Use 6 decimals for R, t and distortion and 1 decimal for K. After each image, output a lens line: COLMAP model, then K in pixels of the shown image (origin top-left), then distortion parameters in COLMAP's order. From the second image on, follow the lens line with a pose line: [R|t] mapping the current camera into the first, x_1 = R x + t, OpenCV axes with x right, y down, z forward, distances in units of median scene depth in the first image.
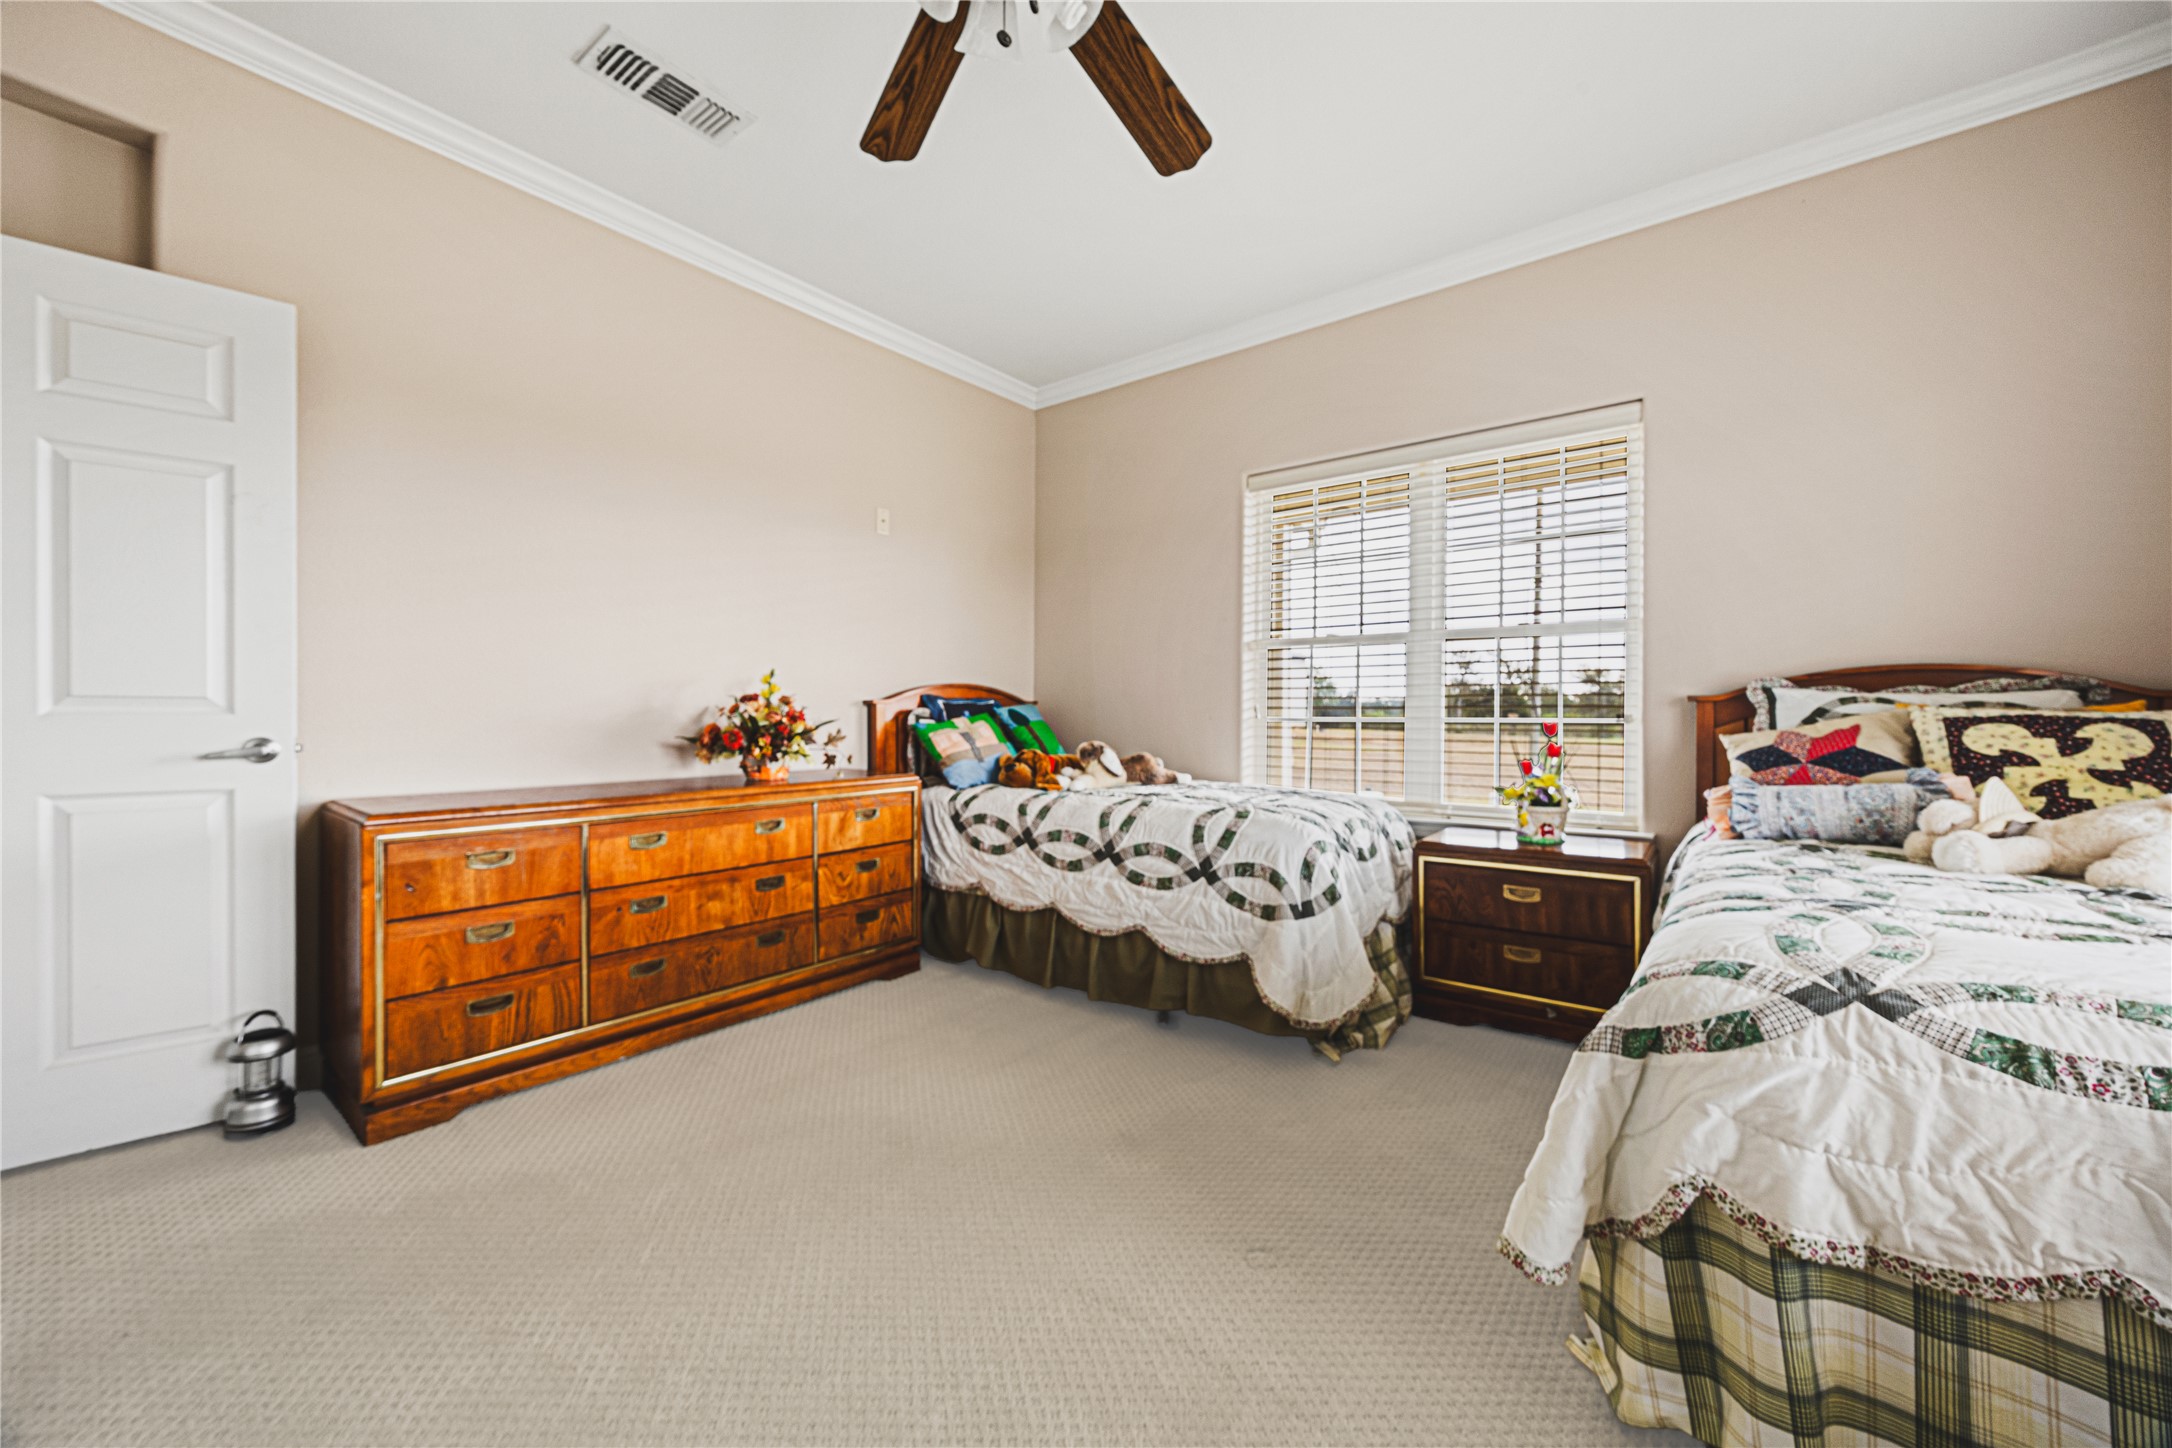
lens RADIAL K [[879.4, 0, 1080.5], [0, 879.4, 714.4], [0, 0, 1]] dist [-0.001656, -0.000130]
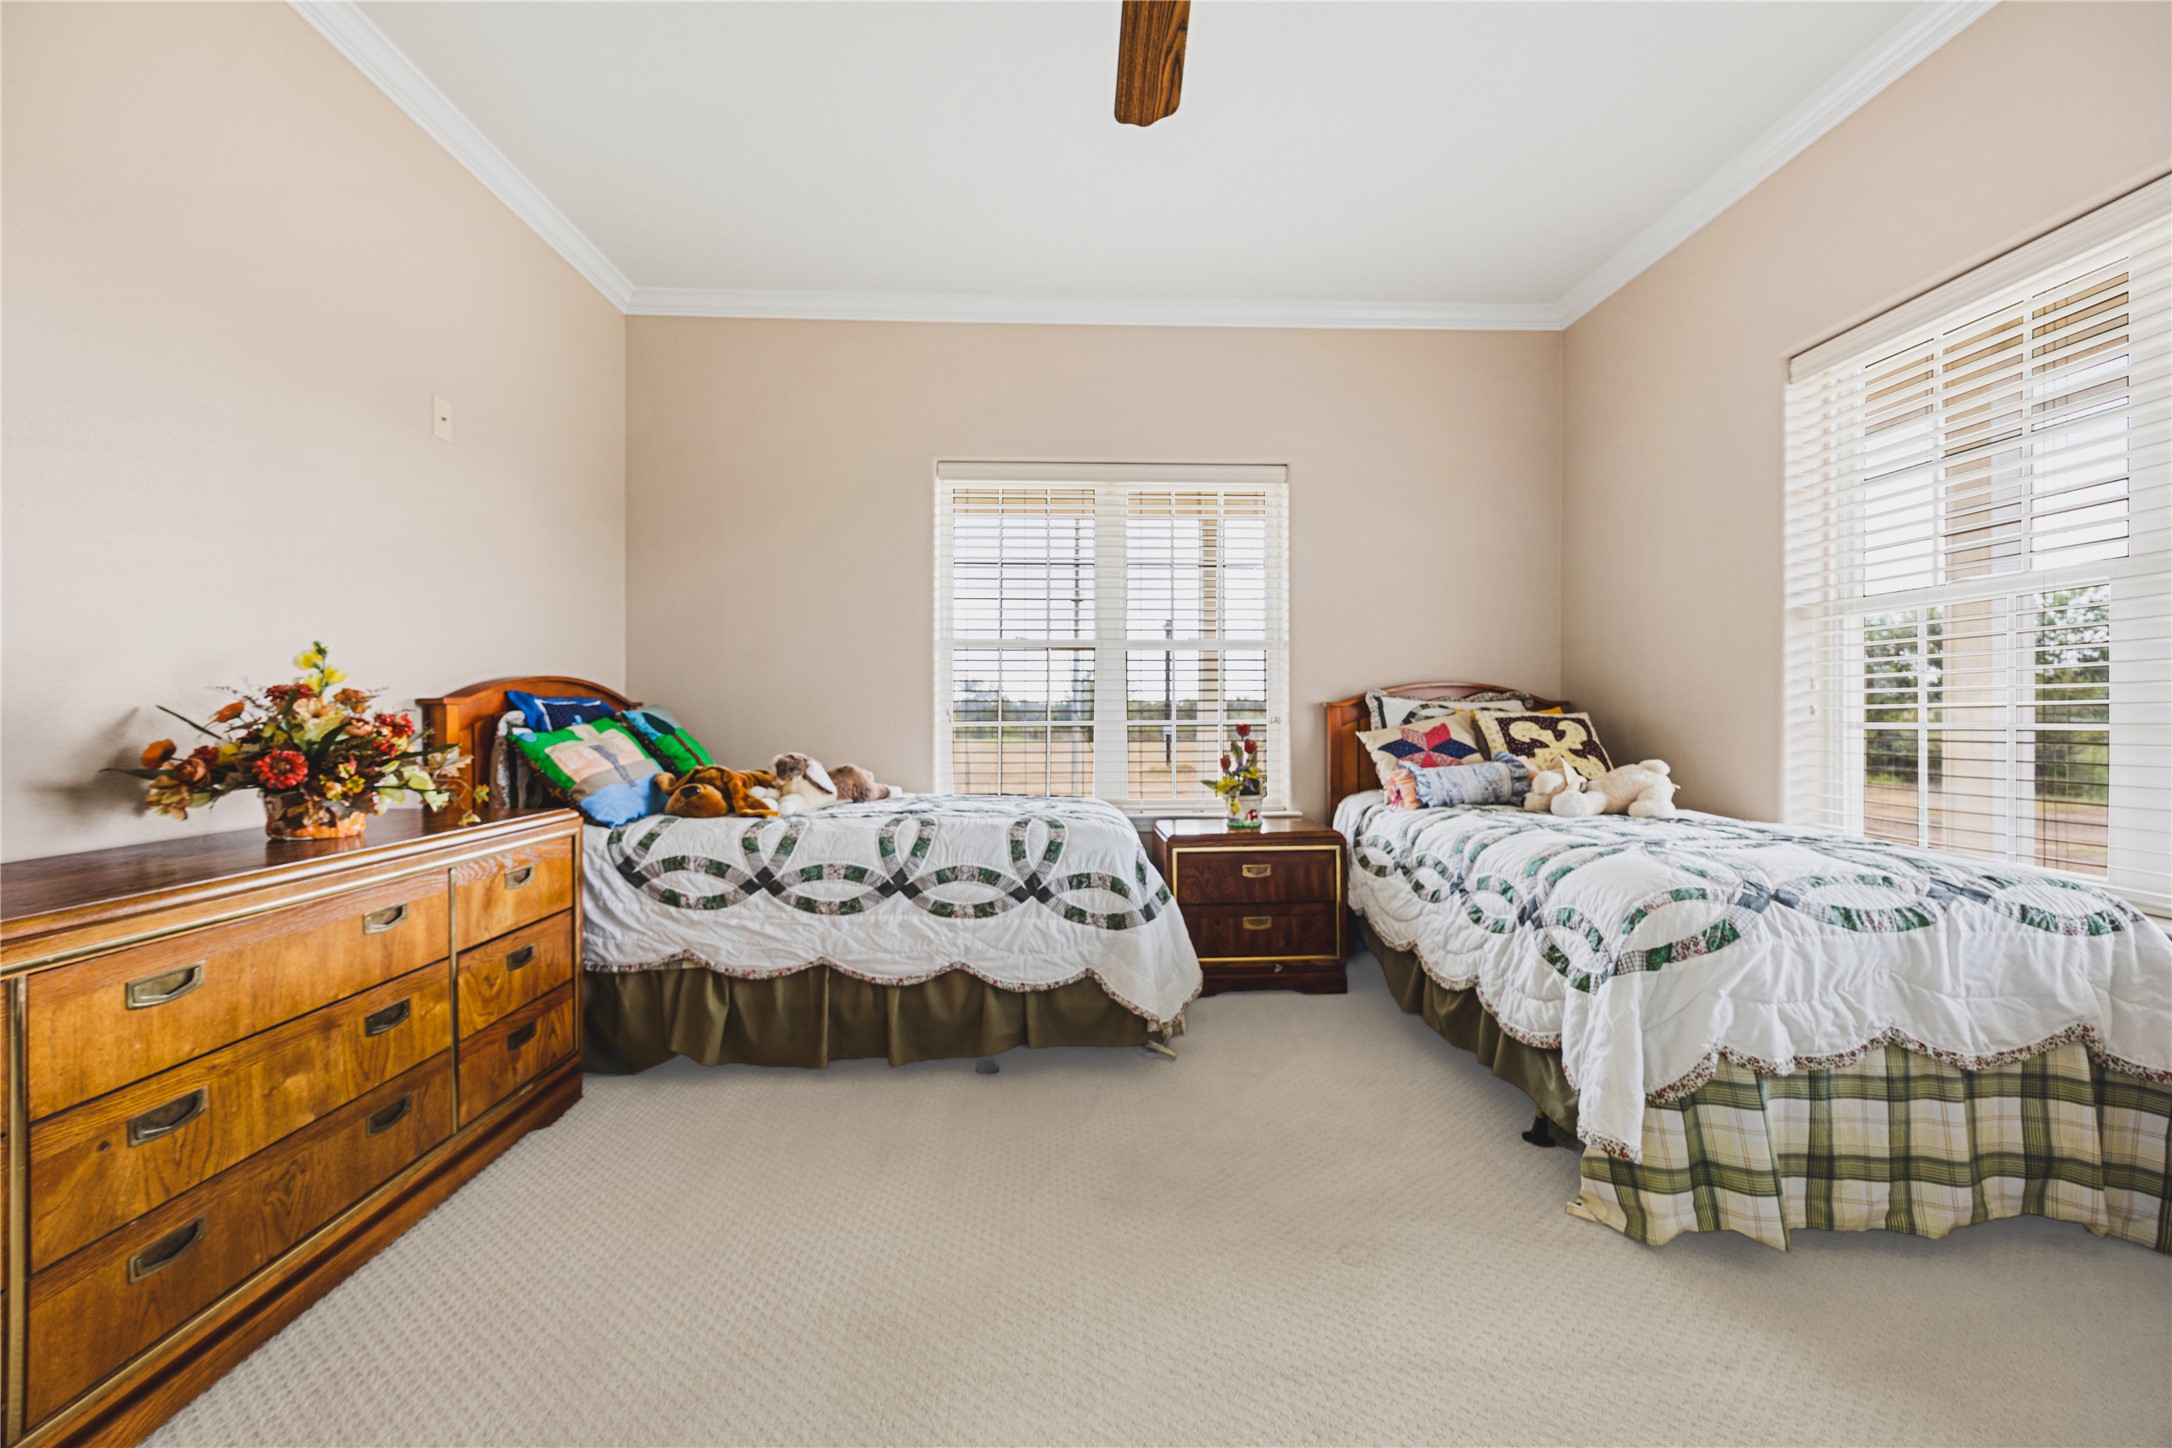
lens RADIAL K [[873.4, 0, 1092.2], [0, 873.4, 720.6], [0, 0, 1]] dist [0.000503, 0.000788]
pose [[0.729812, -0.005555, 0.683626, -0.435884], [0.005385, 0.999983, 0.002377, 0.000889], [-0.683627, 0.001946, 0.729829, 0.294602]]
